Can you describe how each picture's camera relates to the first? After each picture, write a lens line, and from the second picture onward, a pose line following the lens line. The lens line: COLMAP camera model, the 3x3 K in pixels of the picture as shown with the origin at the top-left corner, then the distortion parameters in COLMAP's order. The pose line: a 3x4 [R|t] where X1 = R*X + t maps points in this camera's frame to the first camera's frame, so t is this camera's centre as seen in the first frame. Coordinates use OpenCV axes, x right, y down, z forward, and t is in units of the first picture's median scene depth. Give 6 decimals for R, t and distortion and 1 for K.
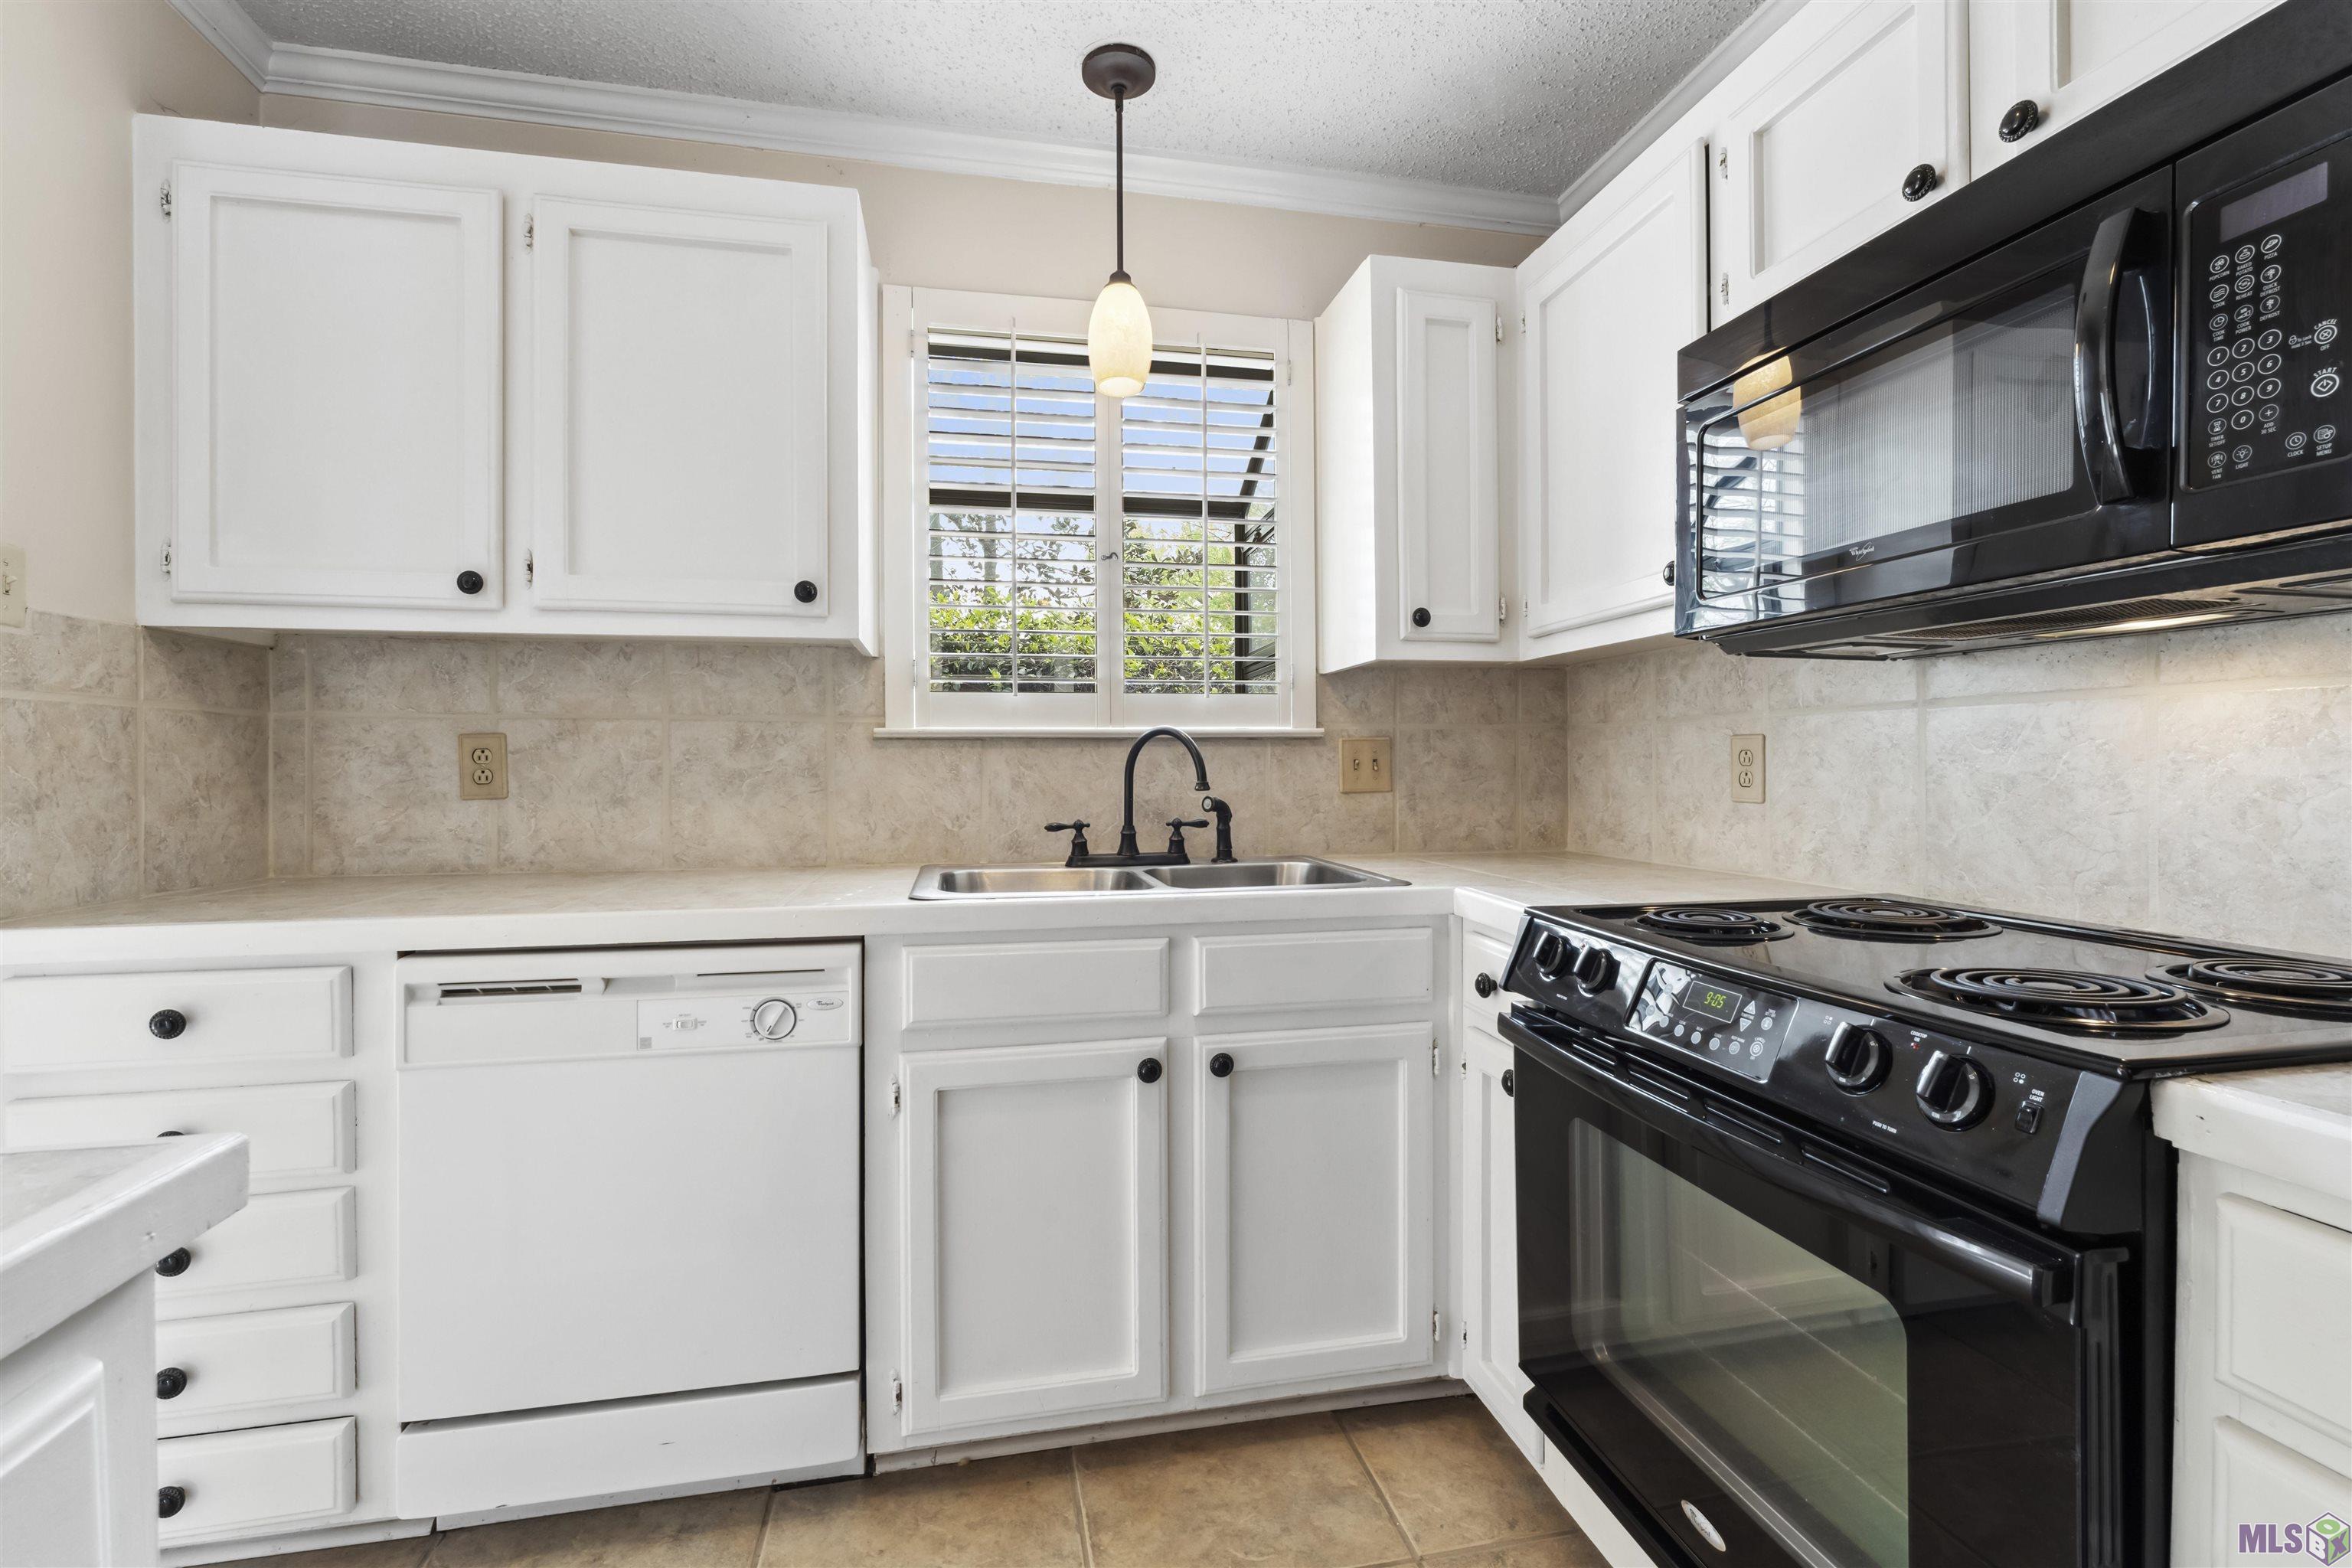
lens RADIAL K [[1034.0, 0, 1174.3], [0, 1034.0, 771.2], [0, 0, 1]] dist [0.004231, 0.000124]
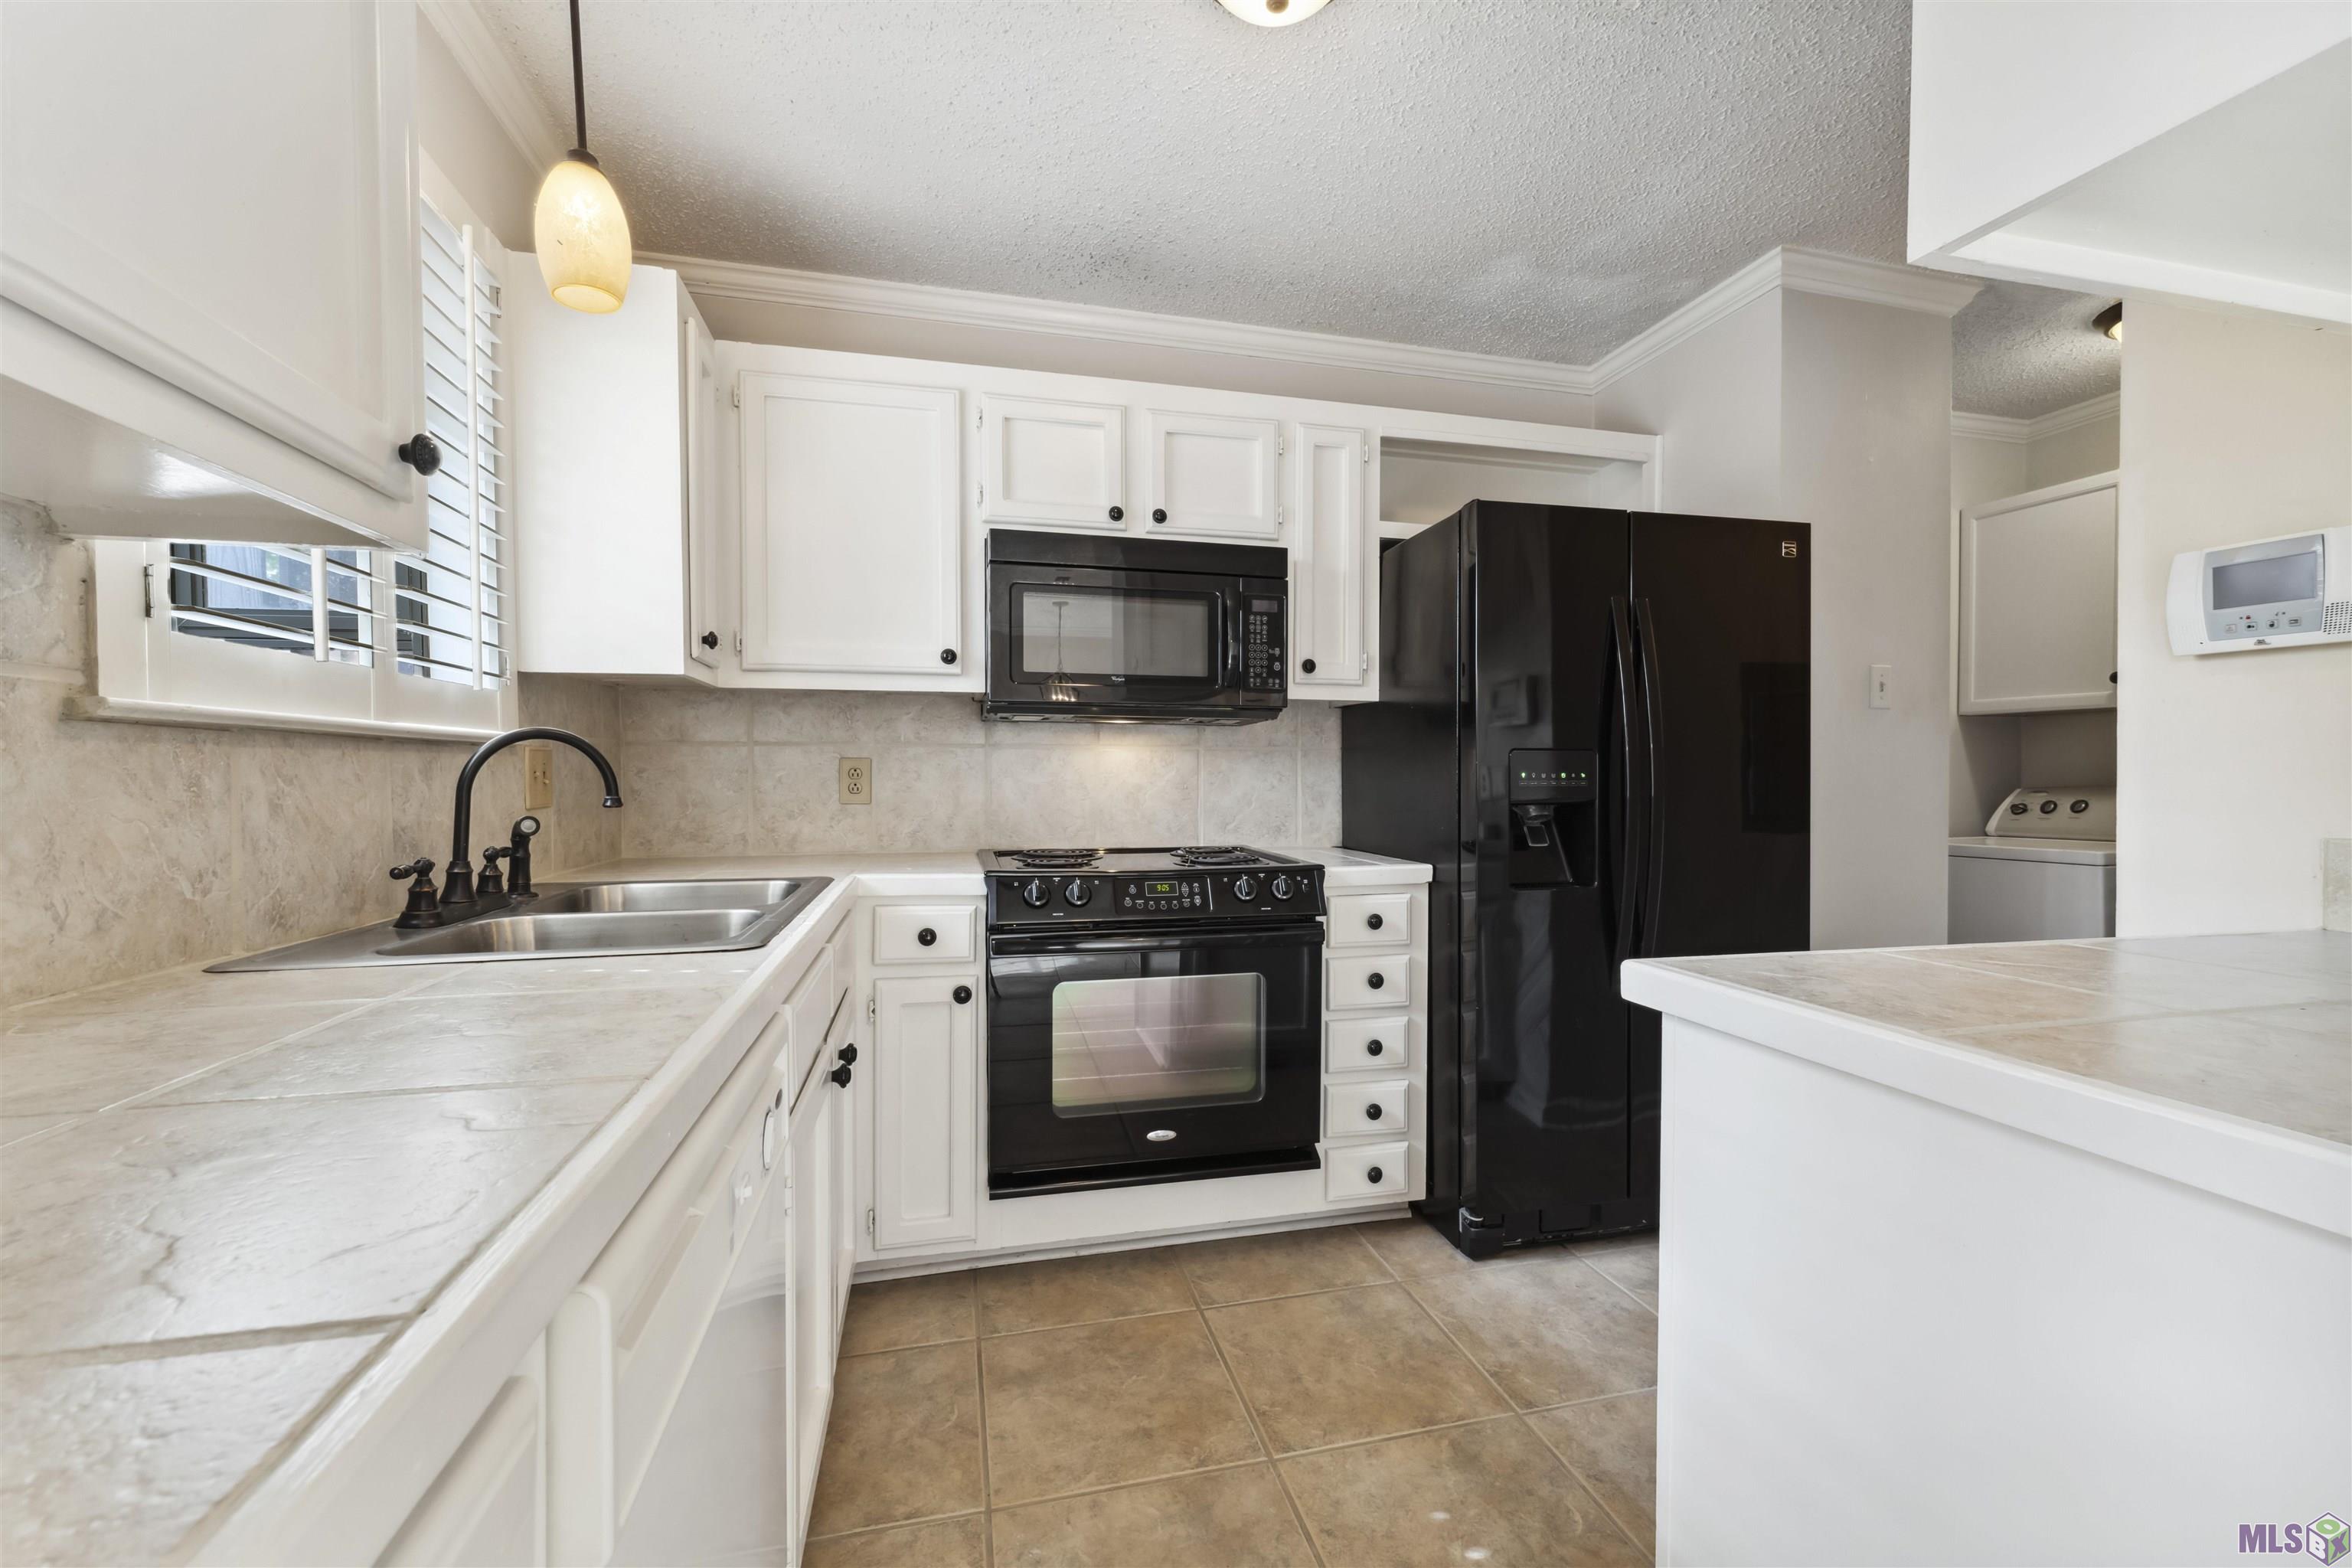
lens RADIAL K [[955.3, 0, 1173.0], [0, 955.3, 790.5], [0, 0, 1]] dist [0.002114, 0.000437]
pose [[-0.033530, -0.010621, 0.999381, -0.748339], [0.004876, 0.999930, 0.010790, -0.001647], [-0.999426, 0.005235, -0.033476, 0.540362]]
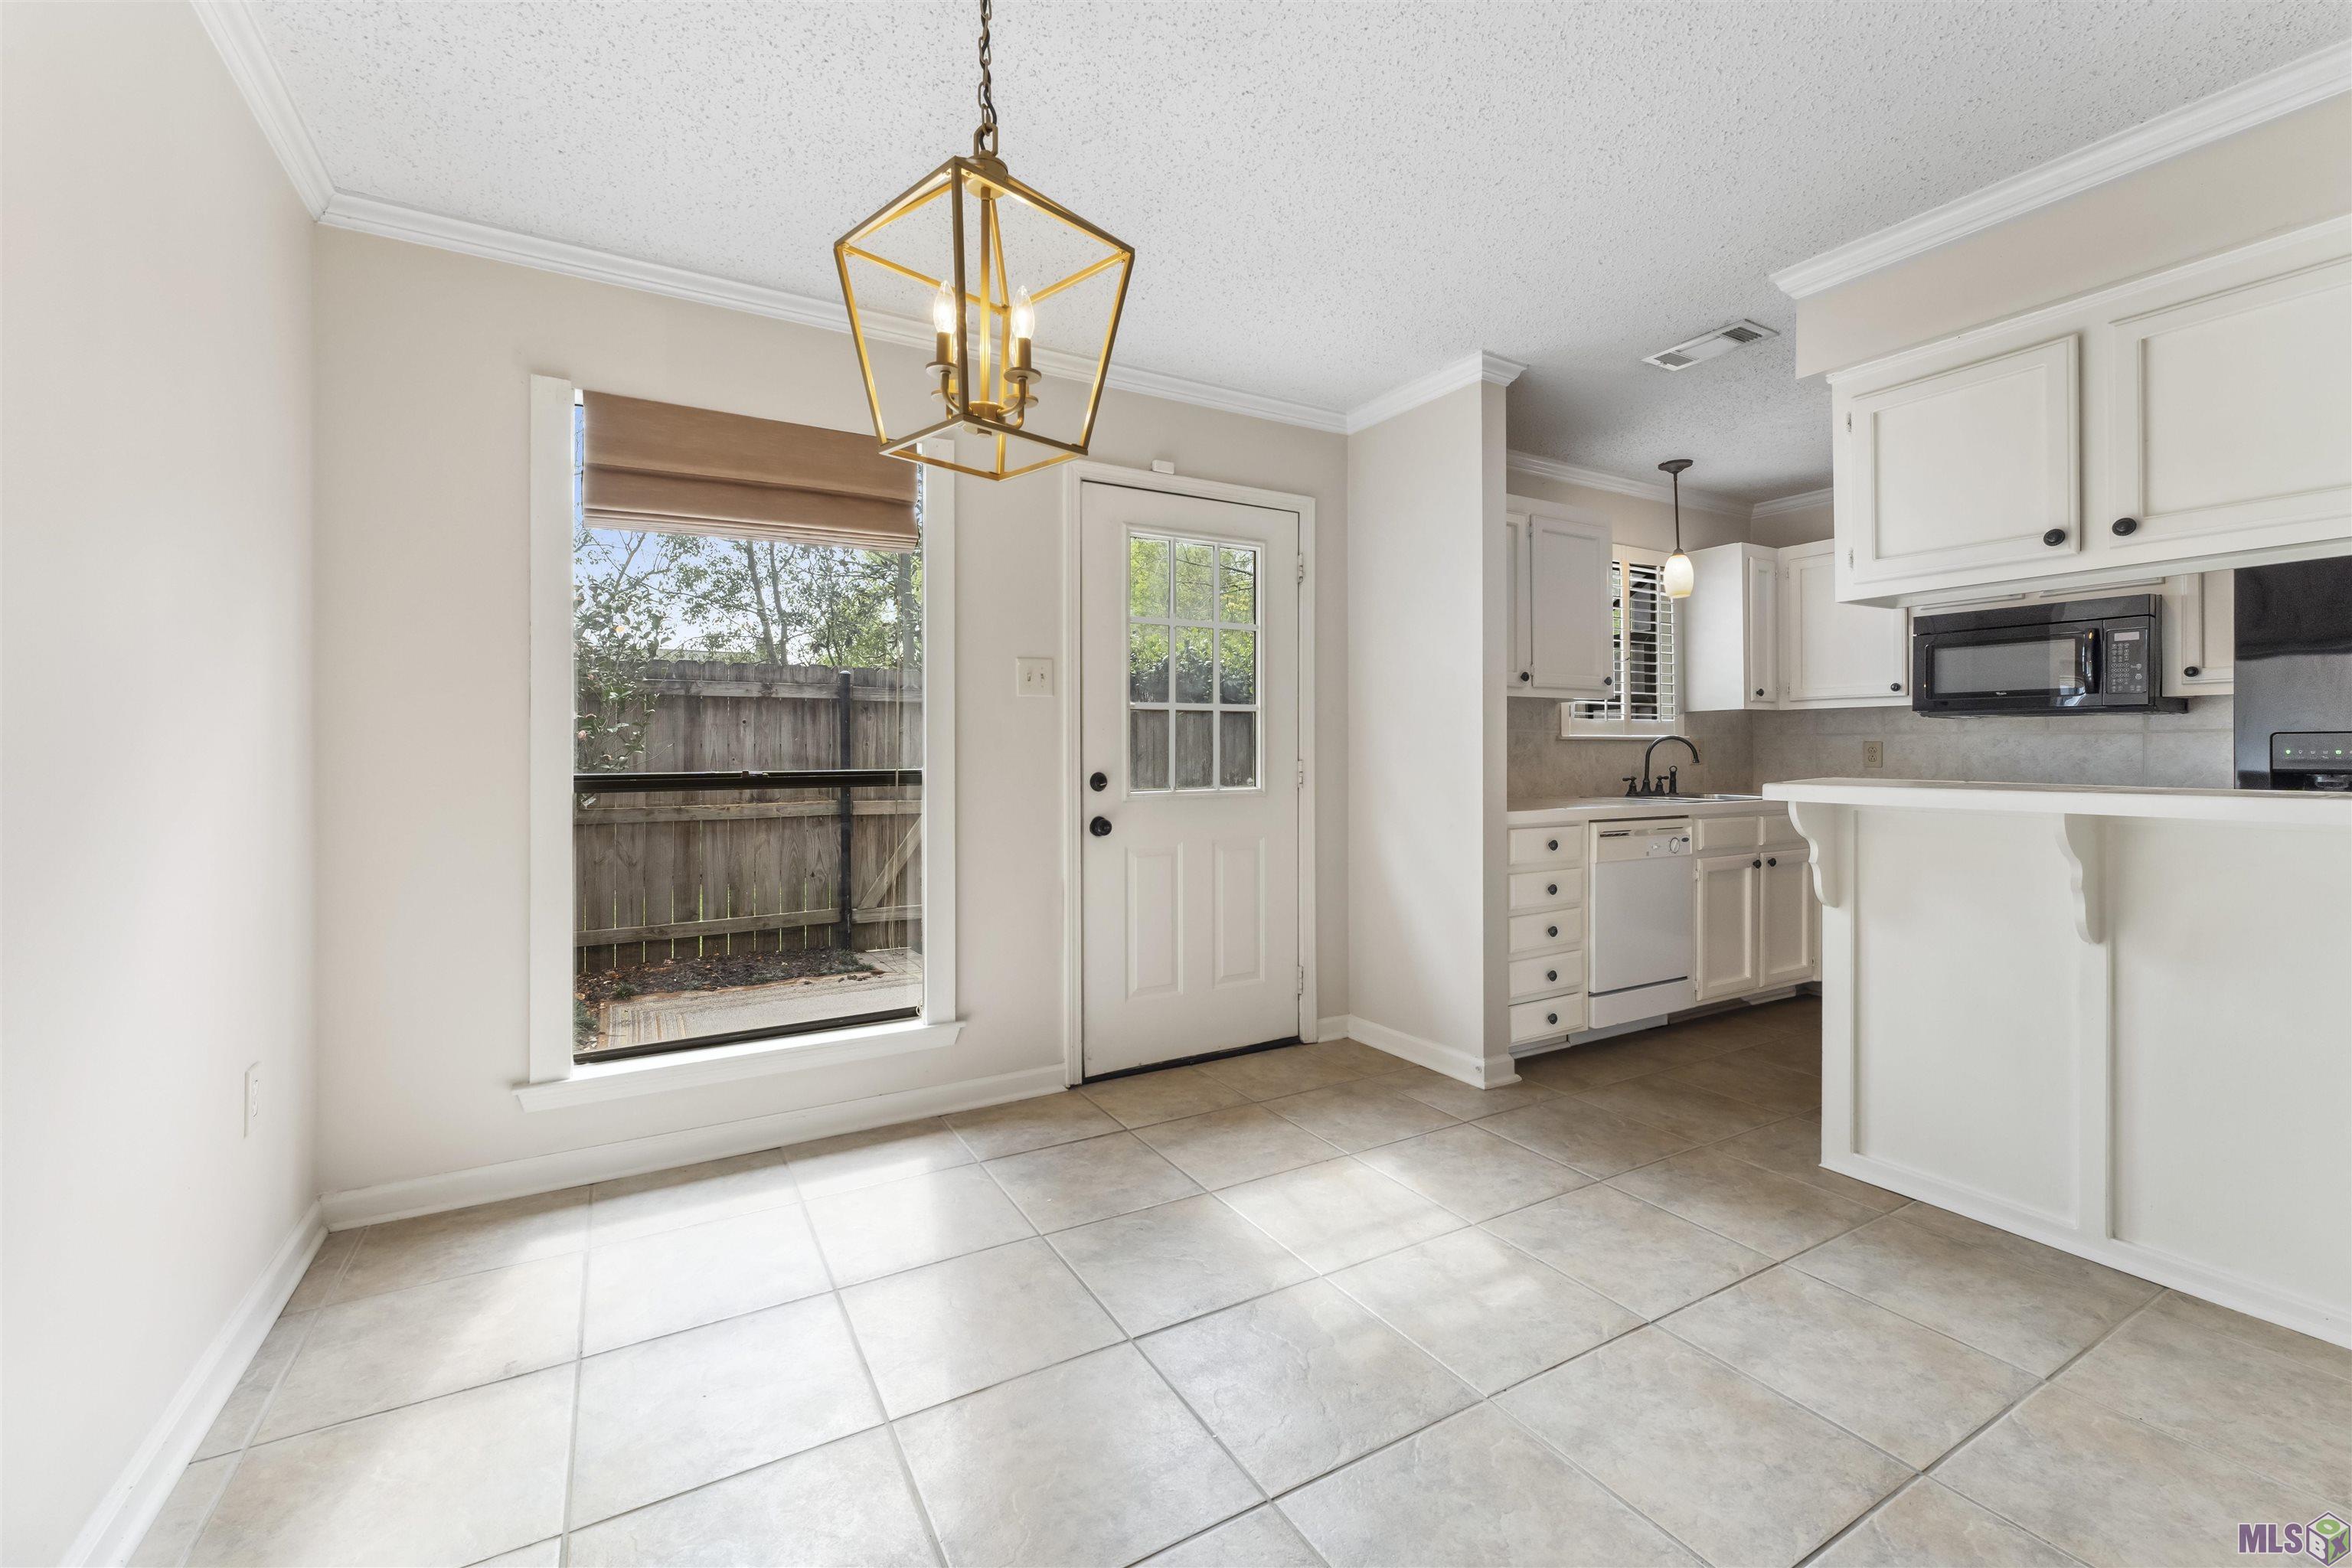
lens RADIAL K [[955.3, 0, 1177.2], [0, 955.3, 748.8], [0, 0, 1]] dist [0.002114, 0.000437]
pose [[0.948629, 0.005286, 0.316345, -1.756235], [-0.003015, 0.999966, -0.007667, 0.007074], [-0.316375, 0.006319, 0.948613, -0.703519]]
